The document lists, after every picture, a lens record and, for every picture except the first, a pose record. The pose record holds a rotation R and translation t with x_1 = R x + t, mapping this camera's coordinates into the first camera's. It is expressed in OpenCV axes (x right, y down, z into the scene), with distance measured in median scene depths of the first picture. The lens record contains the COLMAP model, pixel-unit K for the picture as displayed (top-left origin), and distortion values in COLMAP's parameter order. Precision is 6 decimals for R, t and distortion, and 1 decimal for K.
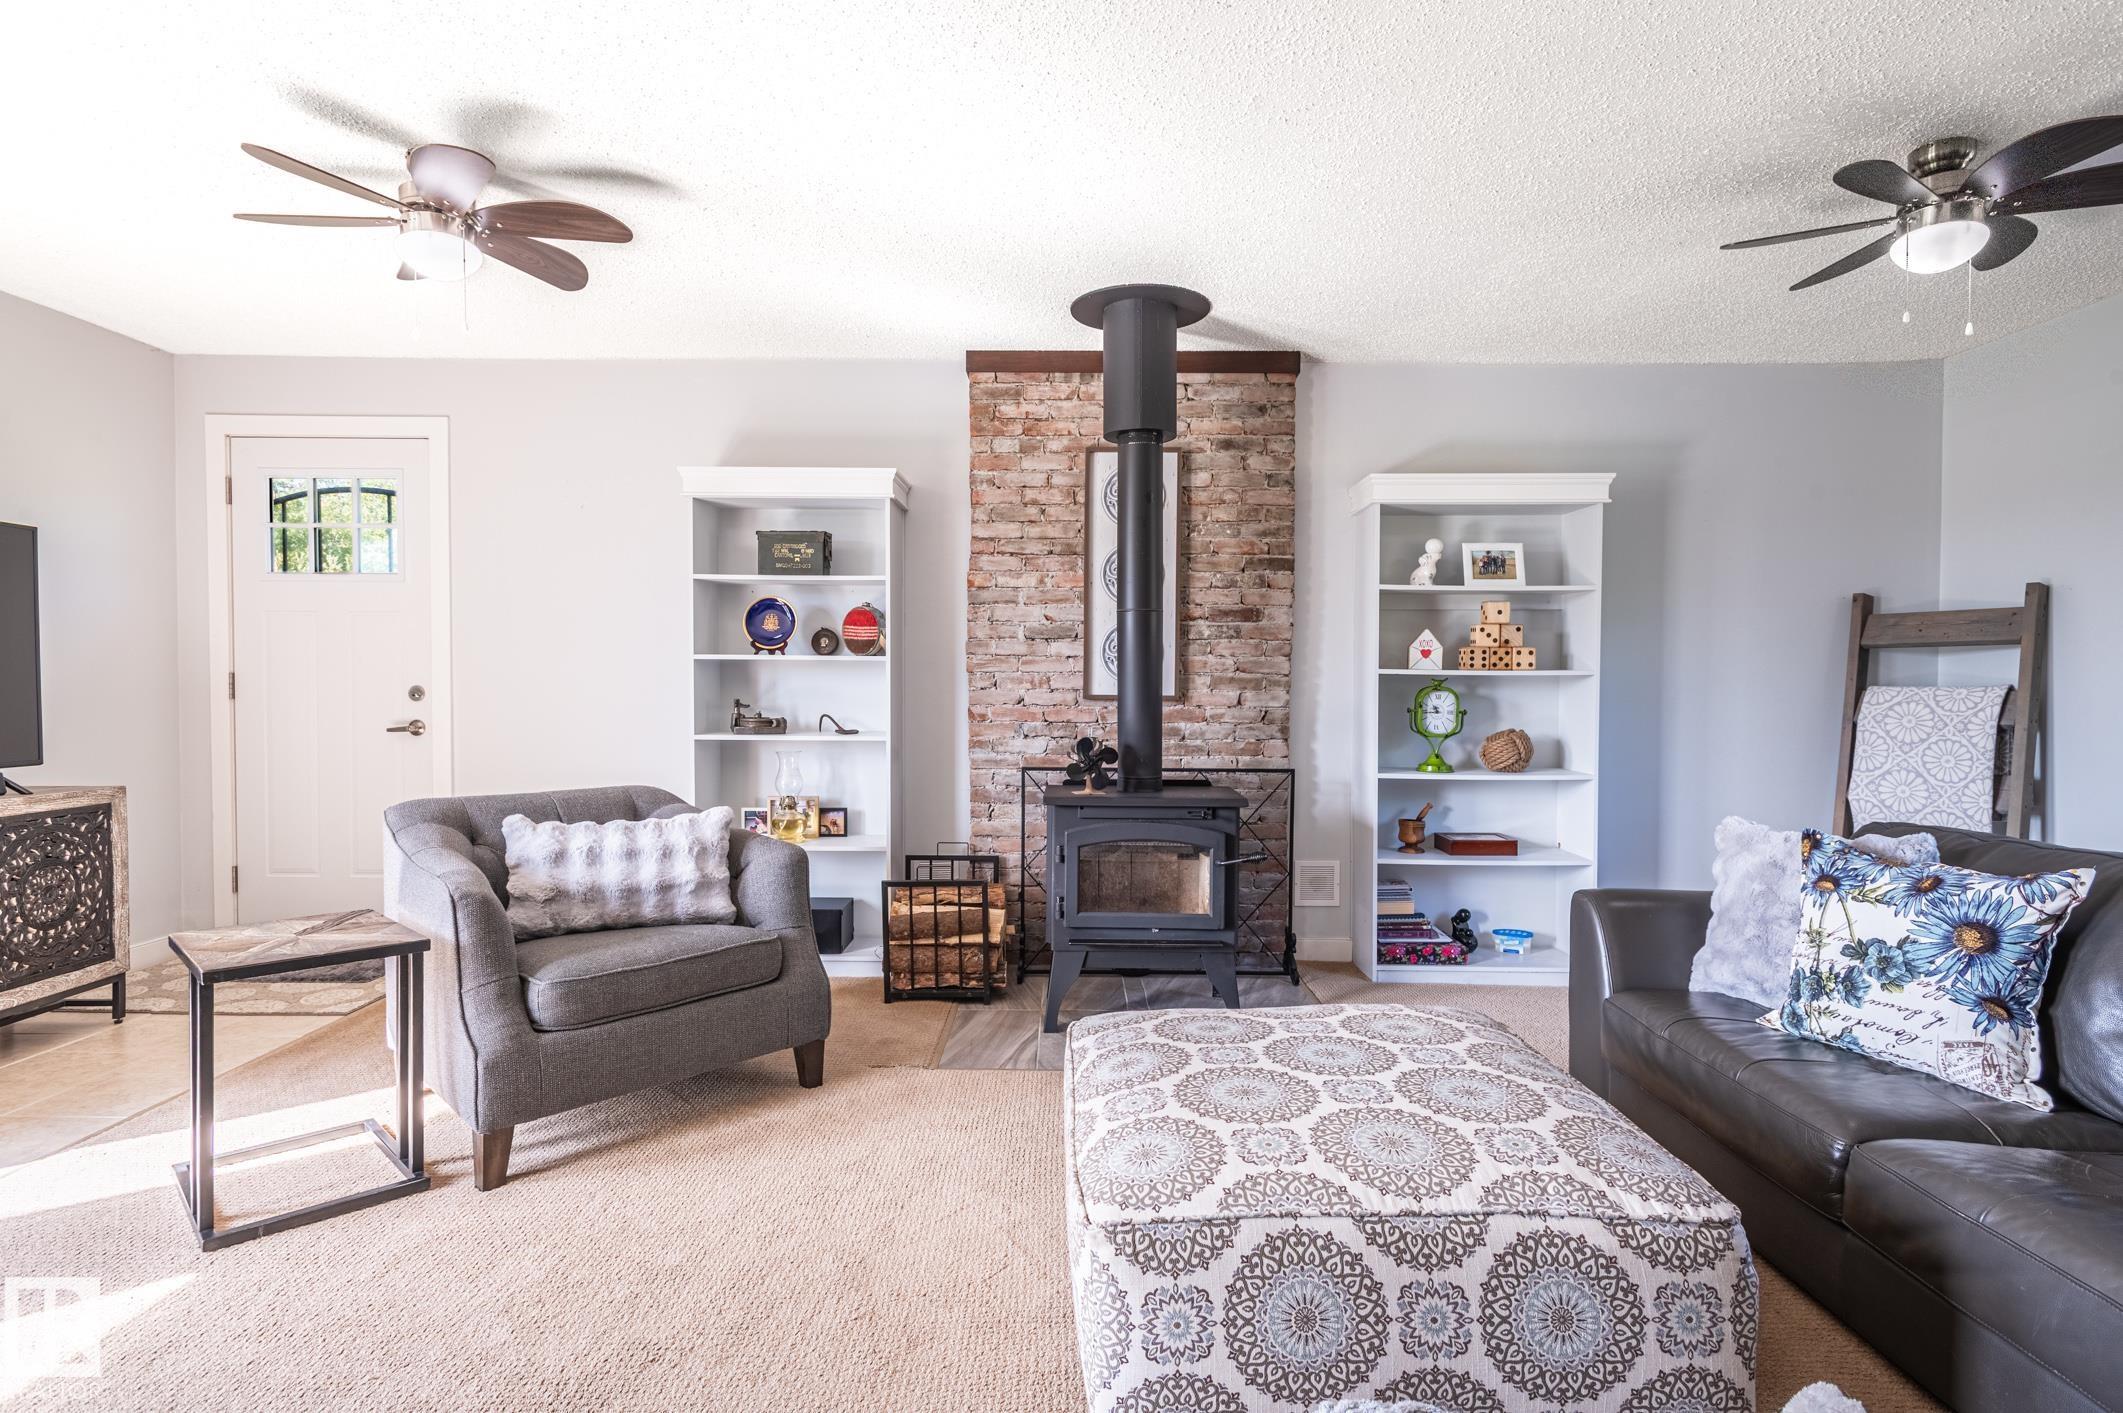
lens RADIAL K [[1097.3, 0, 1087.5], [0, 1097.3, 703.5], [0, 0, 1]] dist [0.010625, -0.004082]
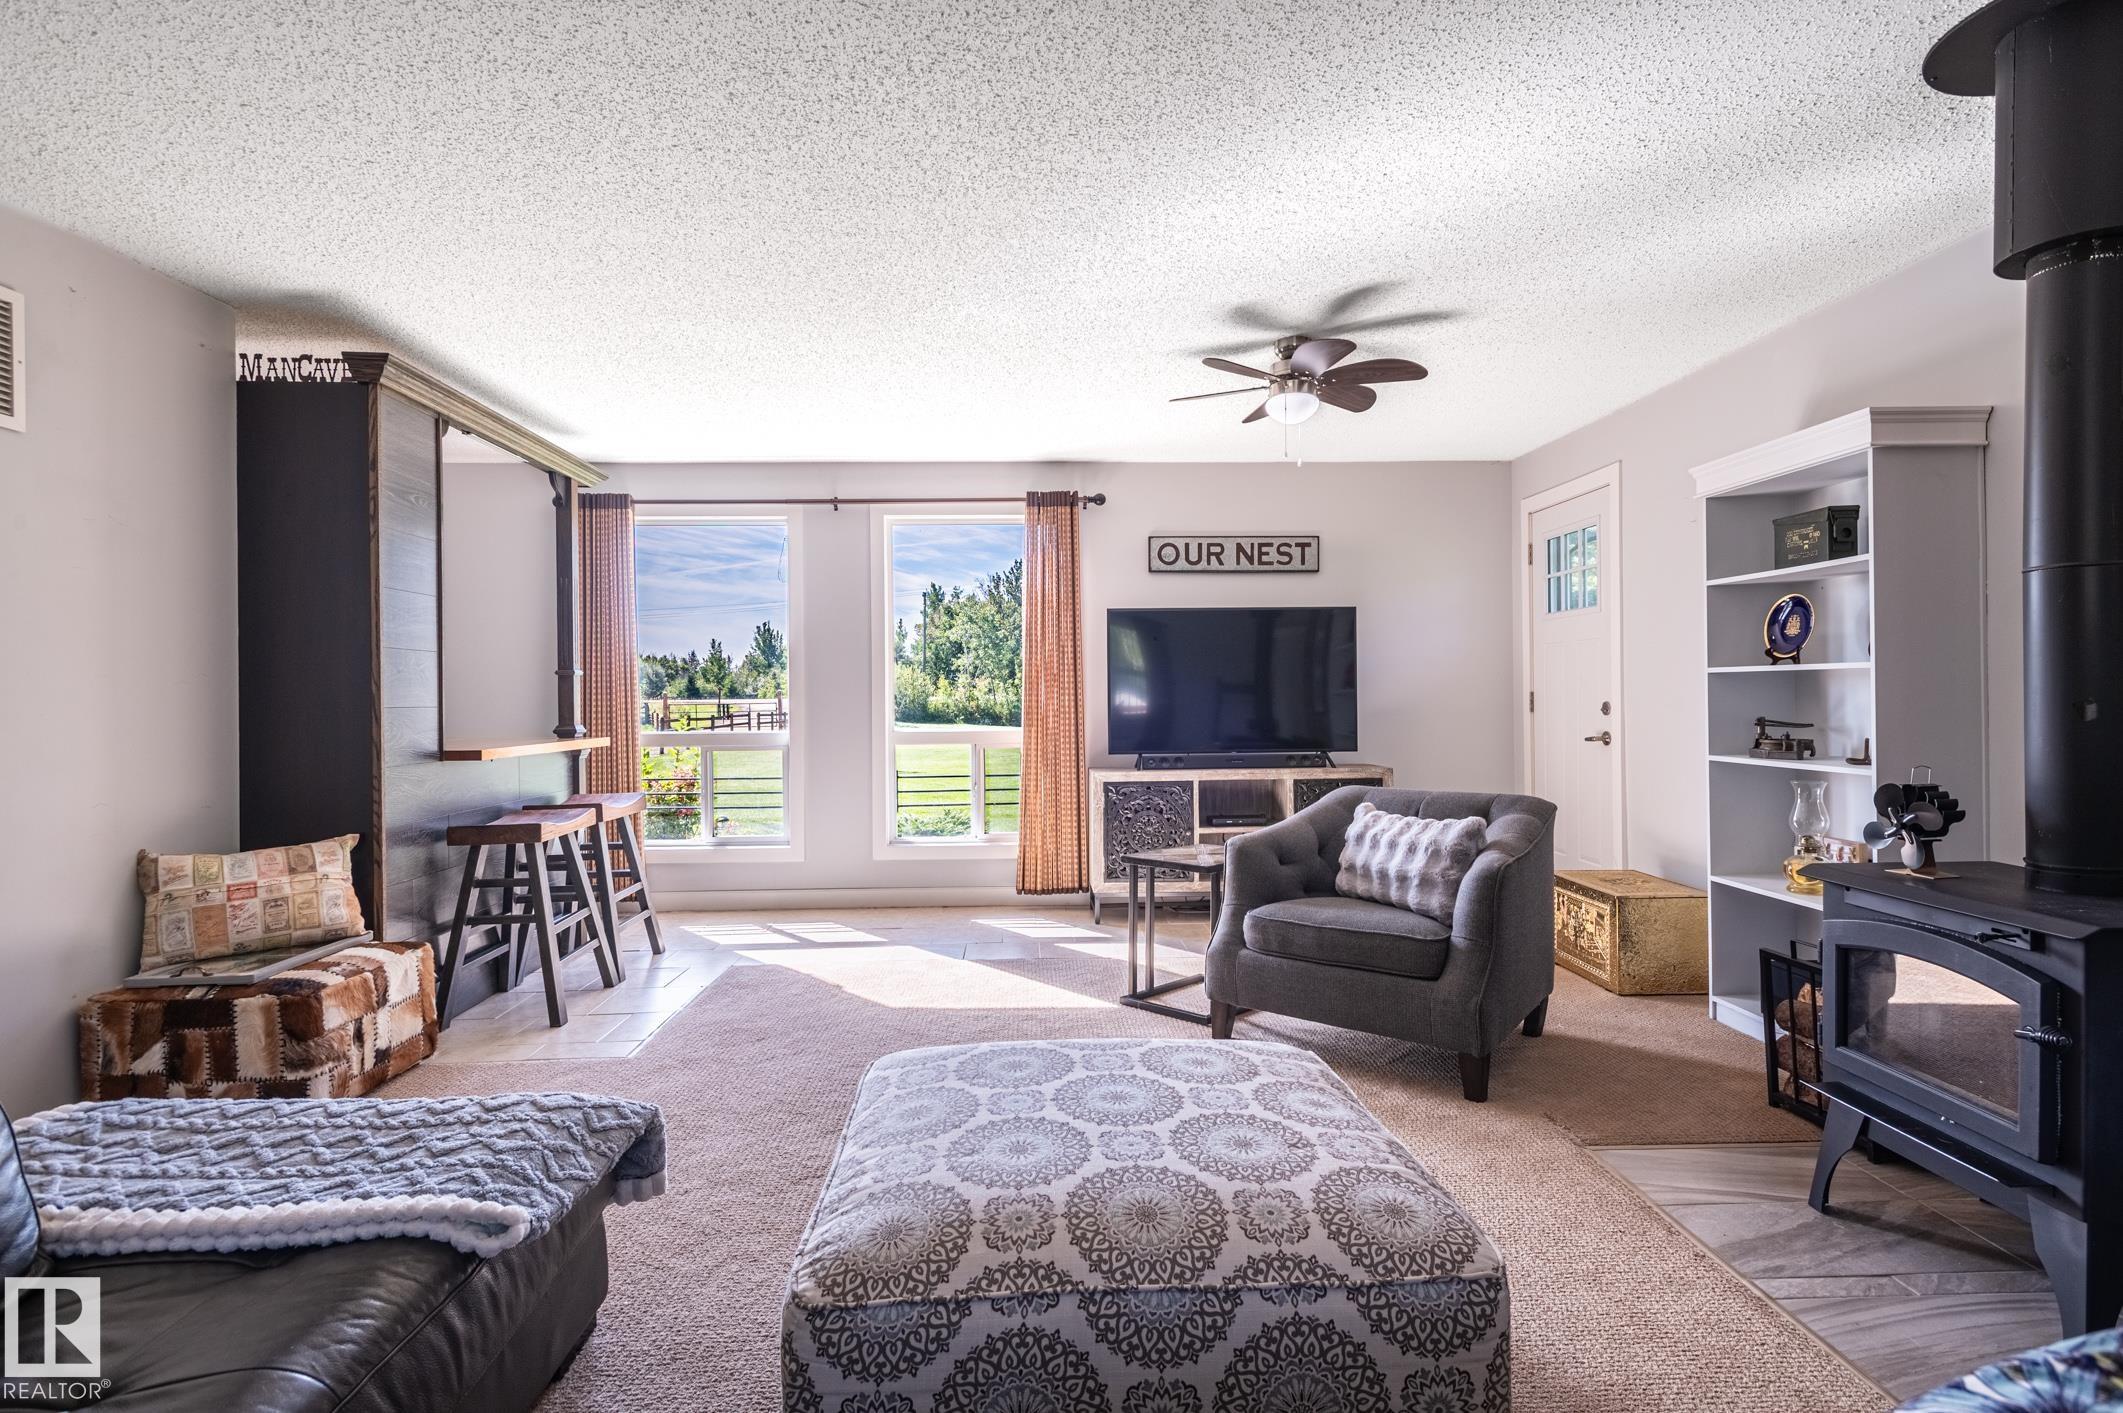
lens RADIAL K [[1097.3, 0, 1060.9], [0, 1097.3, 708.8], [0, 0, 1]] dist [0.010625, -0.004082]
pose [[0.015445, 0.005435, -0.999866, 0.537986], [-0.009547, 0.999940, 0.005288, -0.009649], [0.999835, 0.009464, 0.015496, 0.429215]]
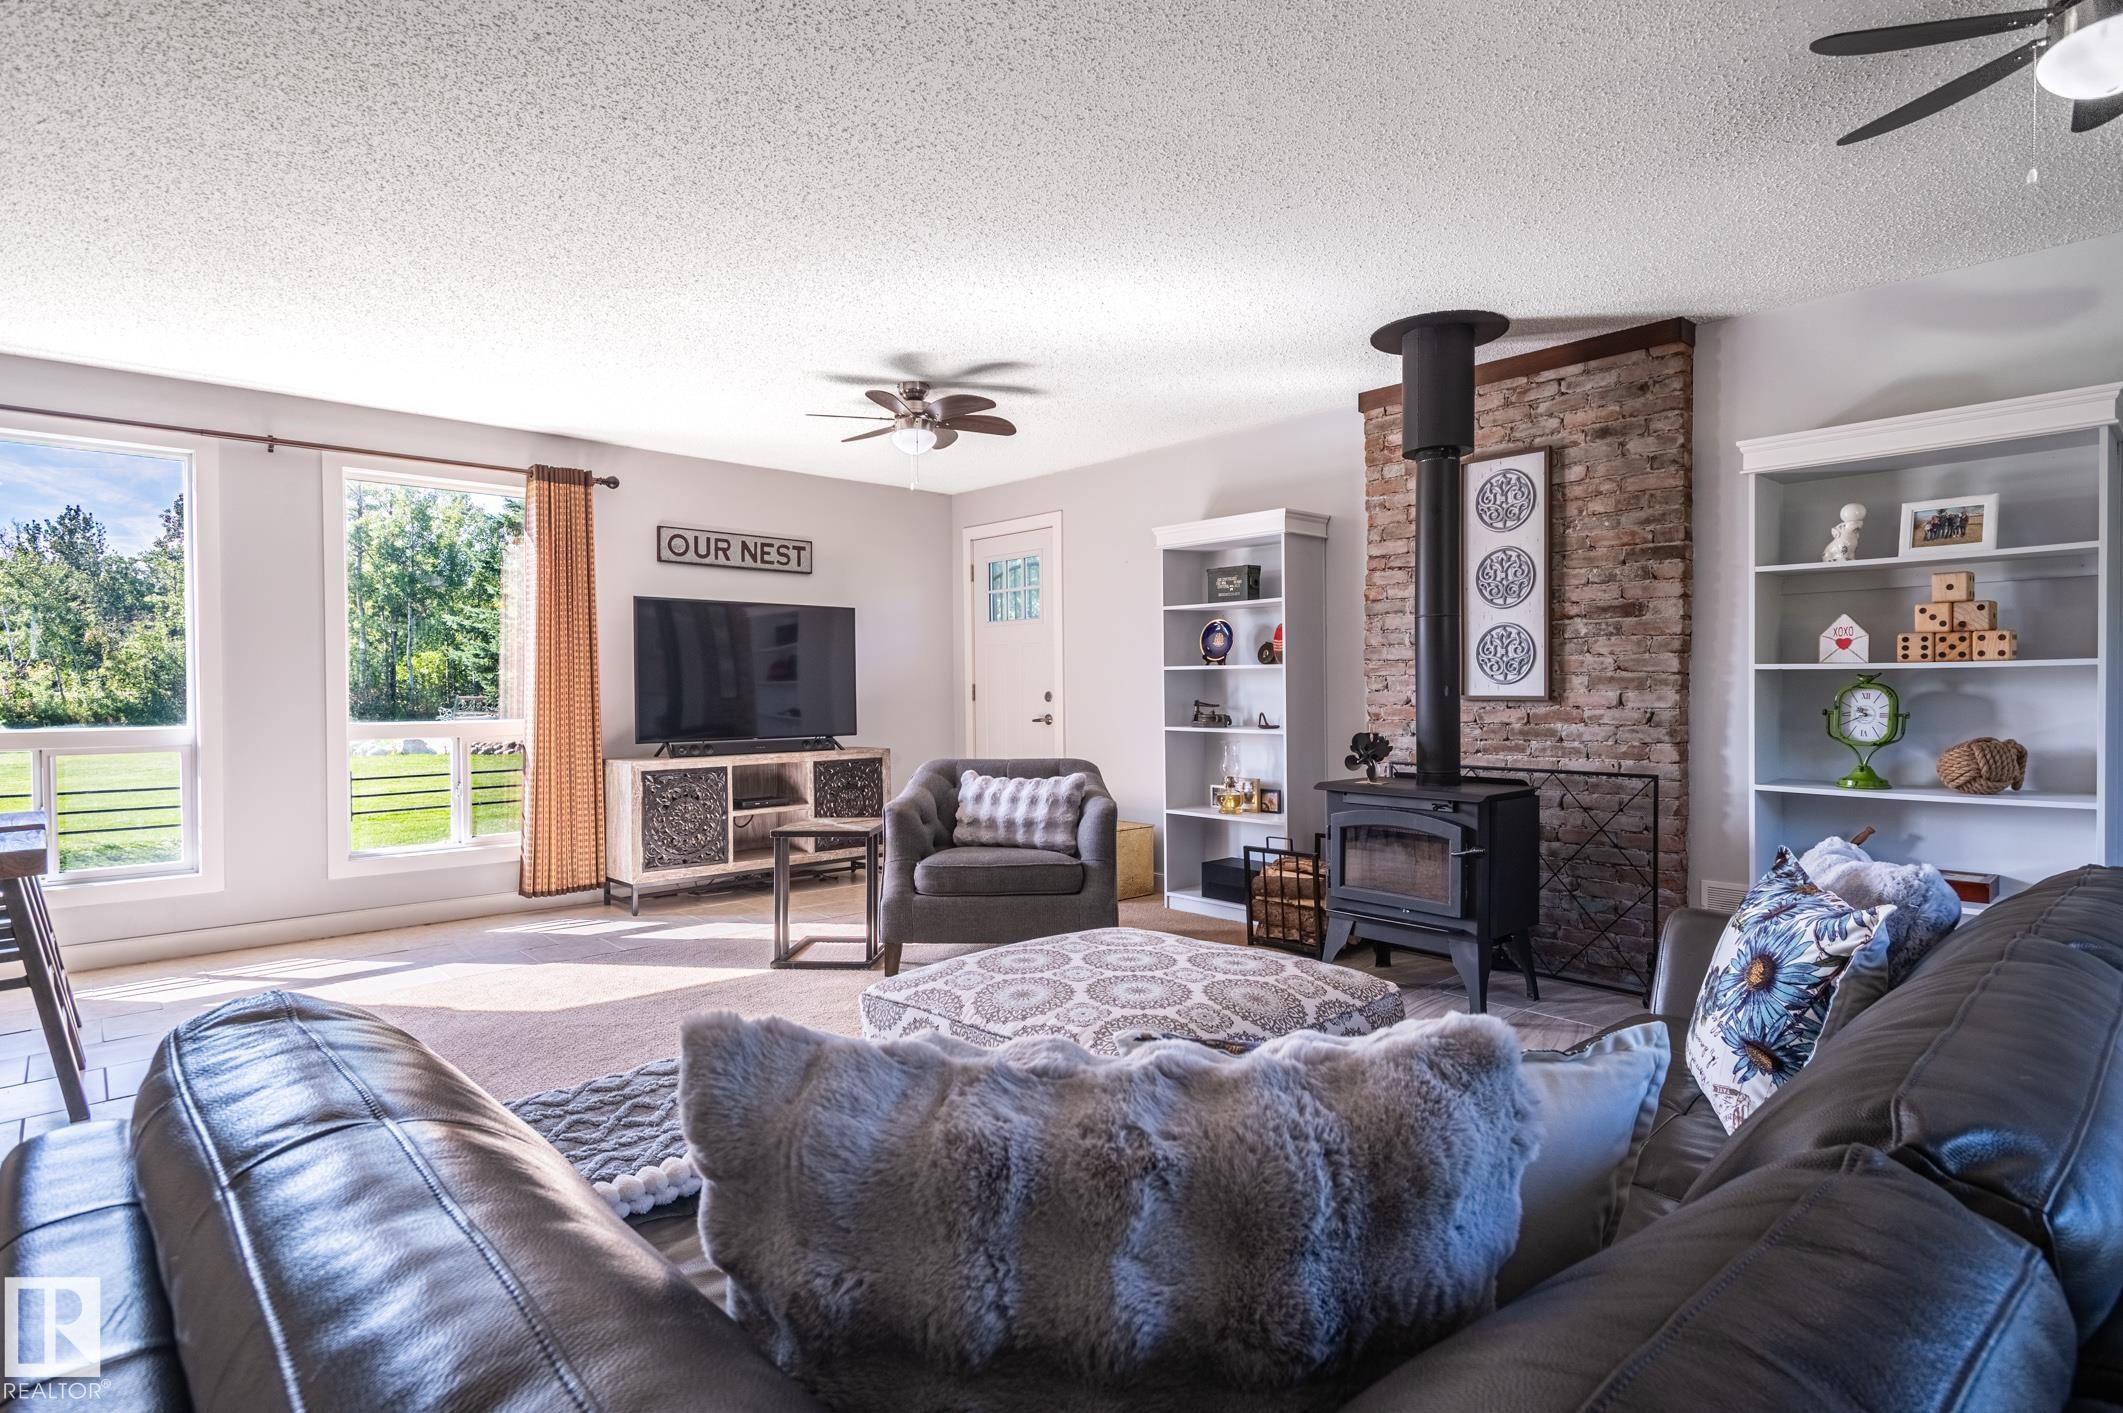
lens RADIAL K [[1097.3, 0, 1088.1], [0, 1097.3, 705.0], [0, 0, 1]] dist [0.010625, -0.004082]
pose [[0.680910, 0.001673, -0.732365, 0.538047], [-0.005365, 0.999982, -0.002704, 0.005990], [0.732347, 0.005770, 0.680907, 0.022319]]
